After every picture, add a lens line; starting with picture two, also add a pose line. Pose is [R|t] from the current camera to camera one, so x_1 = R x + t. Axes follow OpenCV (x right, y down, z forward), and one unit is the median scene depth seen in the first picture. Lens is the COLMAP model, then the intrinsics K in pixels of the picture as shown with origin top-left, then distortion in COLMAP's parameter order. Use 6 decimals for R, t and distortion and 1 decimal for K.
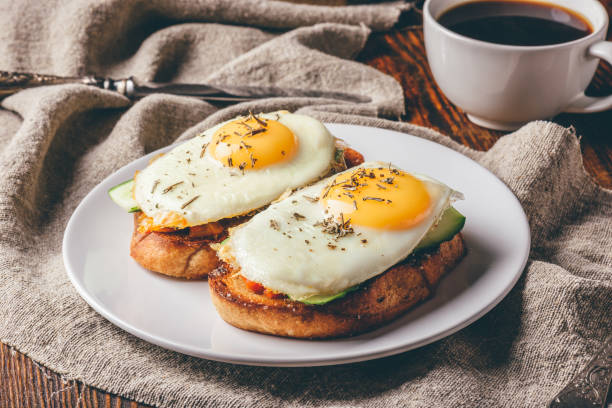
lens RADIAL K [[2070.1, 0, 306.0], [0, 2070.1, 204.0], [0, 0, 1]] dist [-0.000737, 1.027103]
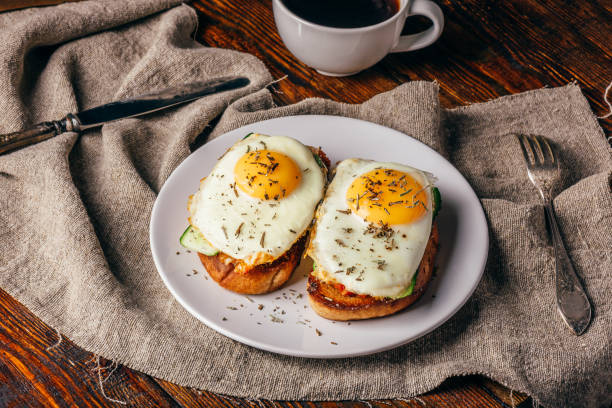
lens RADIAL K [[1964.7, 0, 306.0], [0, 1964.7, 204.0], [0, 0, 1]] dist [0.052760, 0.524349]
pose [[0.867221, -0.314832, 0.385758, -0.517642], [0.206017, 0.932183, 0.297645, -0.397730], [-0.453305, -0.178651, 0.873269, -0.136716]]
